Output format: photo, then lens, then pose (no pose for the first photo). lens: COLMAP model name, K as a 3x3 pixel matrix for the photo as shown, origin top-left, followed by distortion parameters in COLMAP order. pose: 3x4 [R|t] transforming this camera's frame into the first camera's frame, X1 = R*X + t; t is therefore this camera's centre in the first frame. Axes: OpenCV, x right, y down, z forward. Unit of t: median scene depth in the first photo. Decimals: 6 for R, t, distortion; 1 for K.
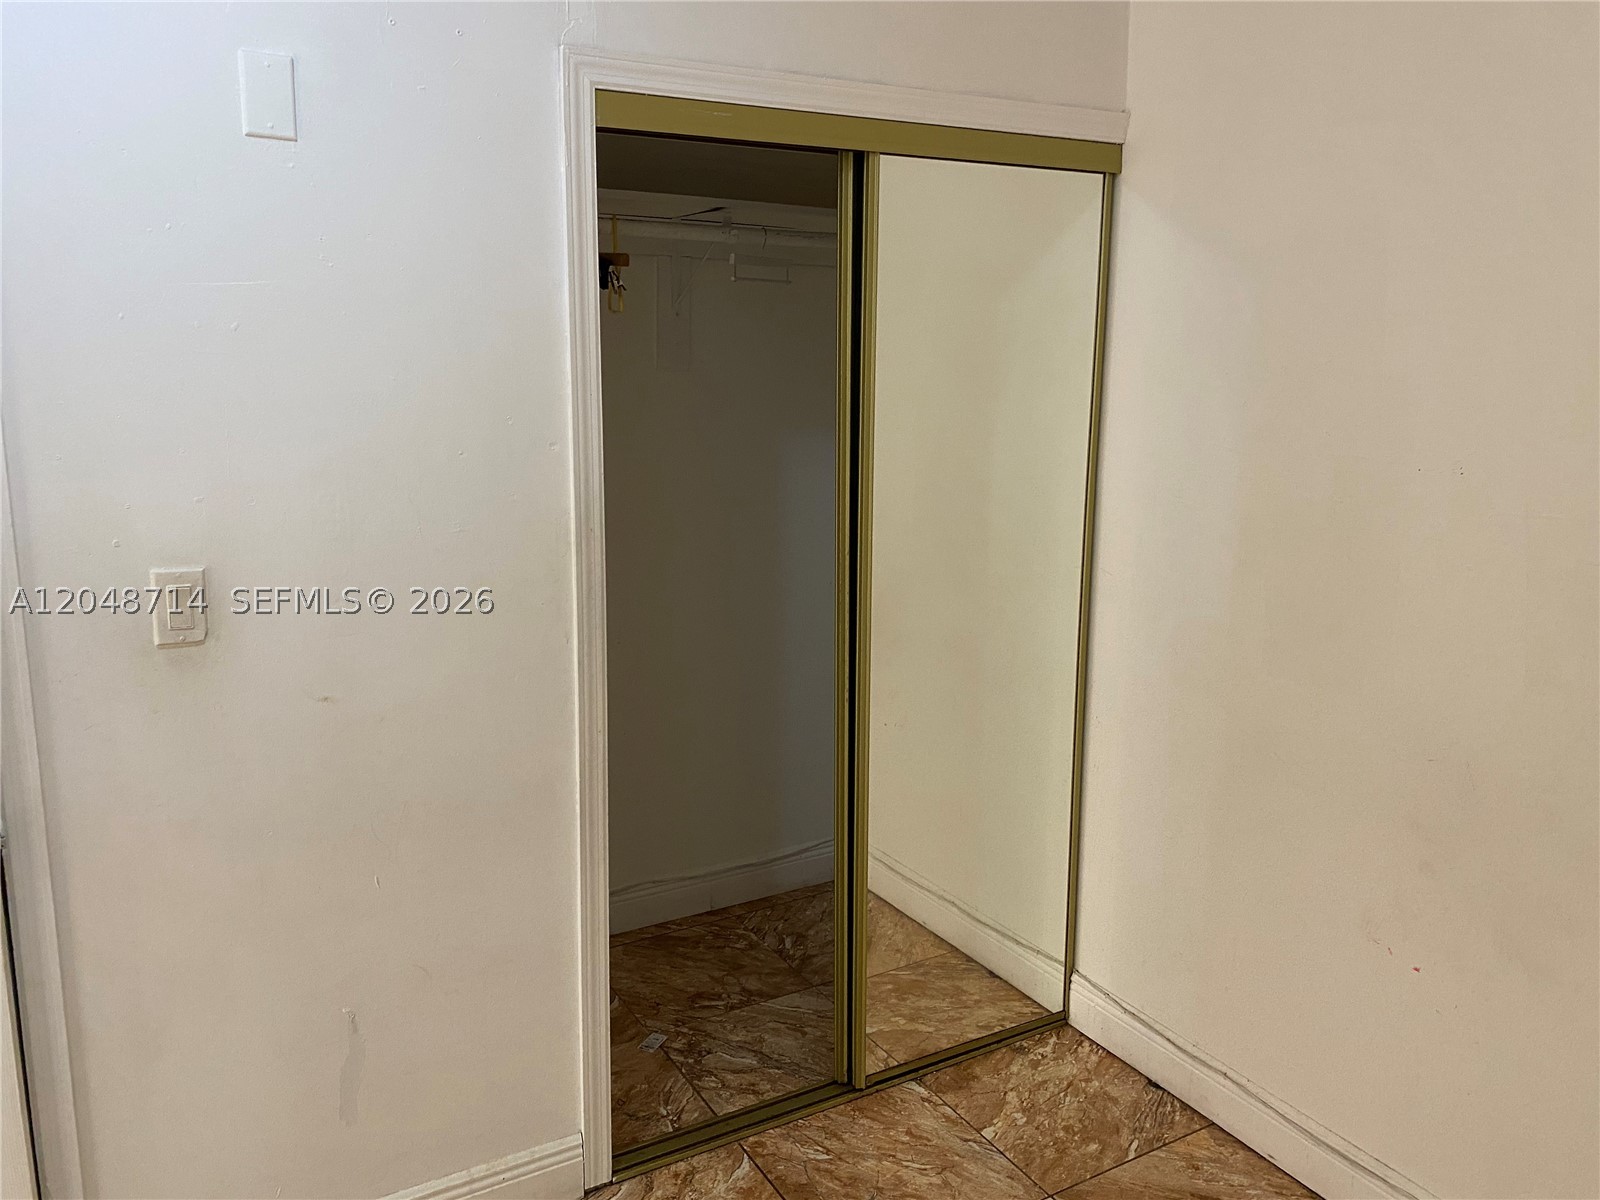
lens RADIAL K [[1234.2, 0, 809.0], [0, 1234.2, 596.7], [0, 0, 1]] dist [0.007466, 0.003043]
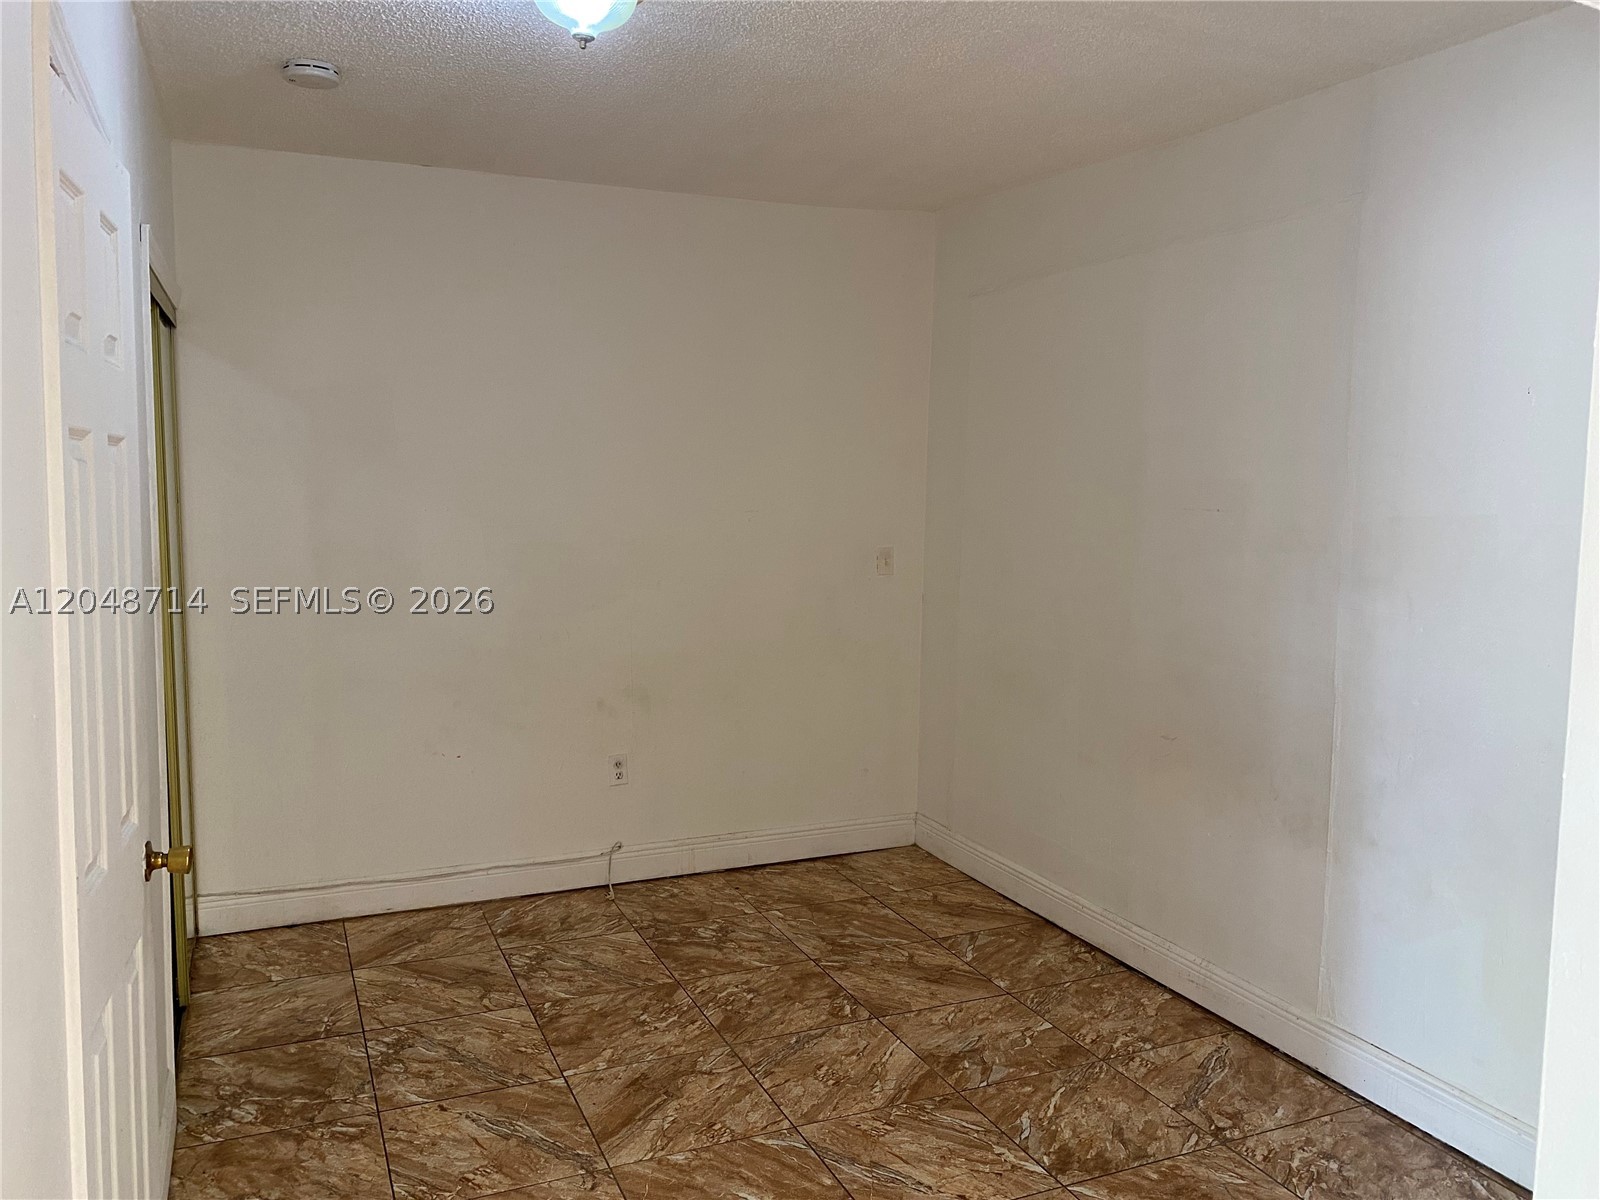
lens RADIAL K [[1232.5, 0, 797.9], [0, 1232.5, 594.6], [0, 0, 1]] dist [0.035151, -0.009787]
pose [[0.113671, -0.099780, 0.988495, -1.163327], [0.182647, 0.980085, 0.077927, -0.007929], [-0.976585, 0.171688, 0.129632, 0.138555]]
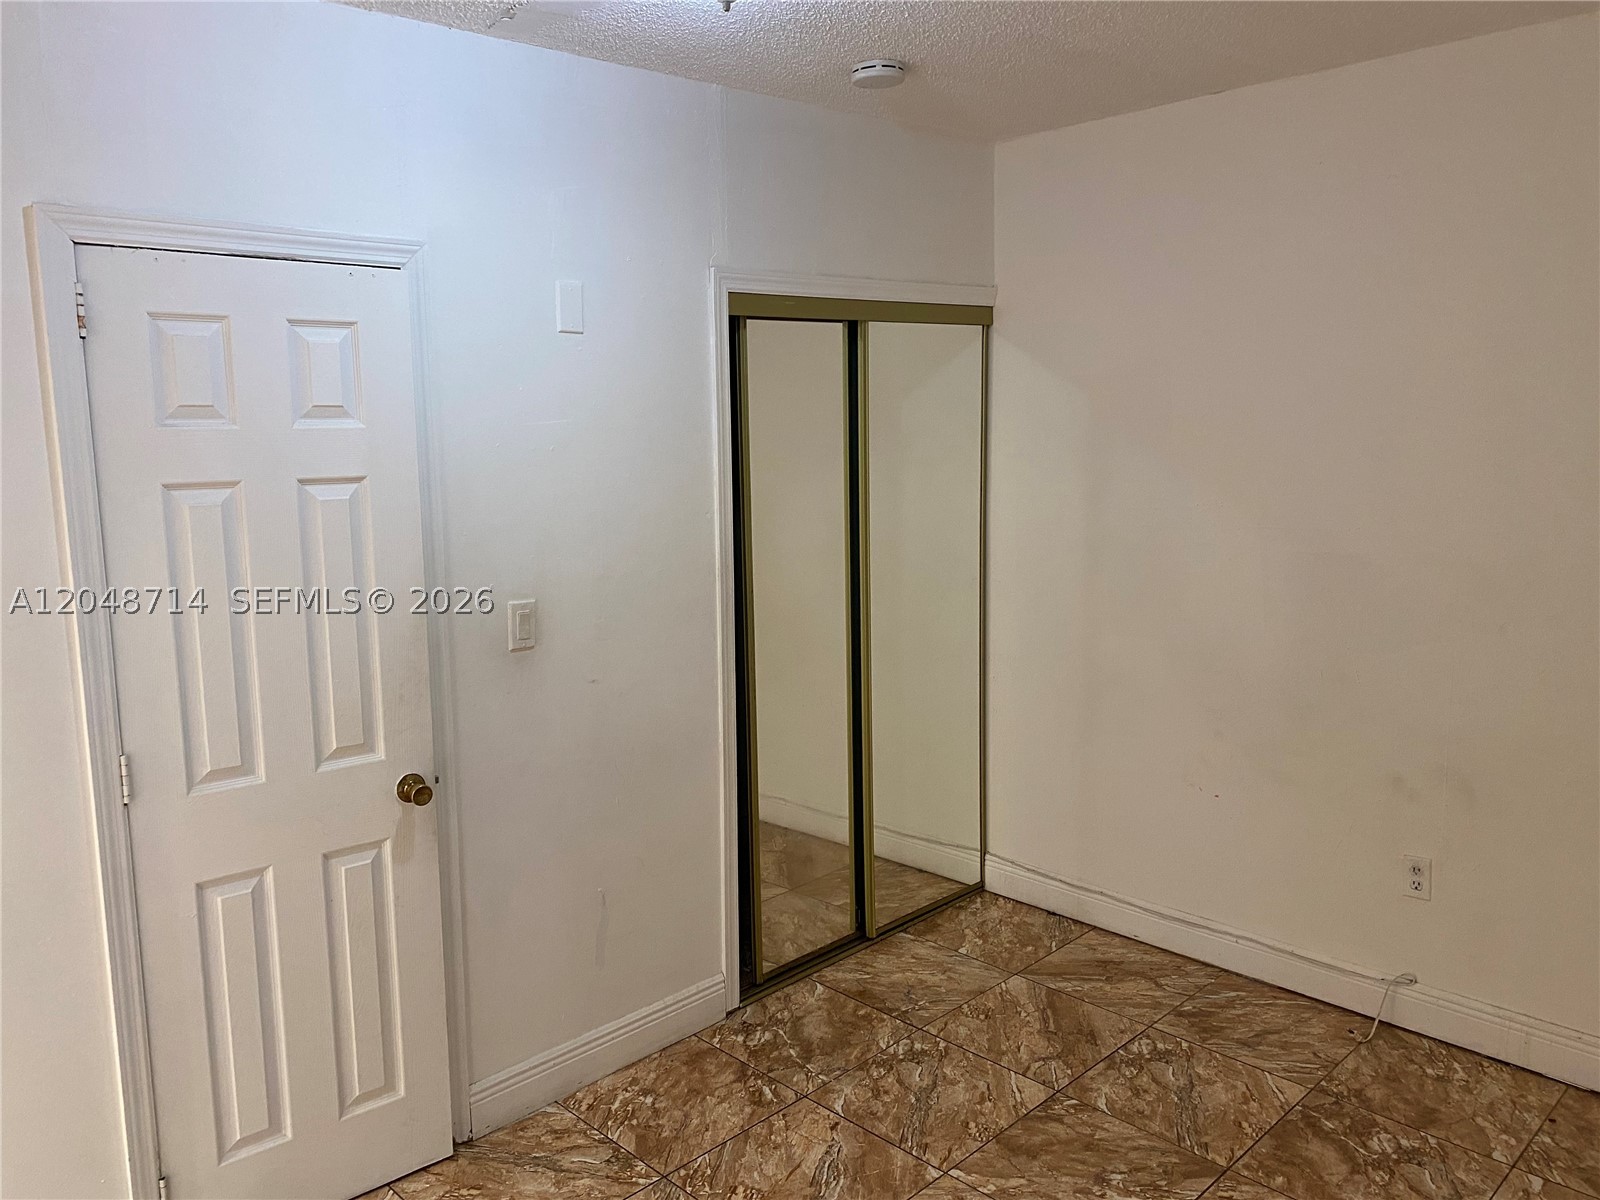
lens RADIAL K [[1232.5, 0, 797.9], [0, 1232.5, 594.6], [0, 0, 1]] dist [0.035151, -0.009787]
pose [[0.966435, -0.061294, 0.249492, -0.398002], [0.072216, 0.996780, -0.034852, 0.035463], [-0.246552, 0.051699, 0.967750, -0.437350]]
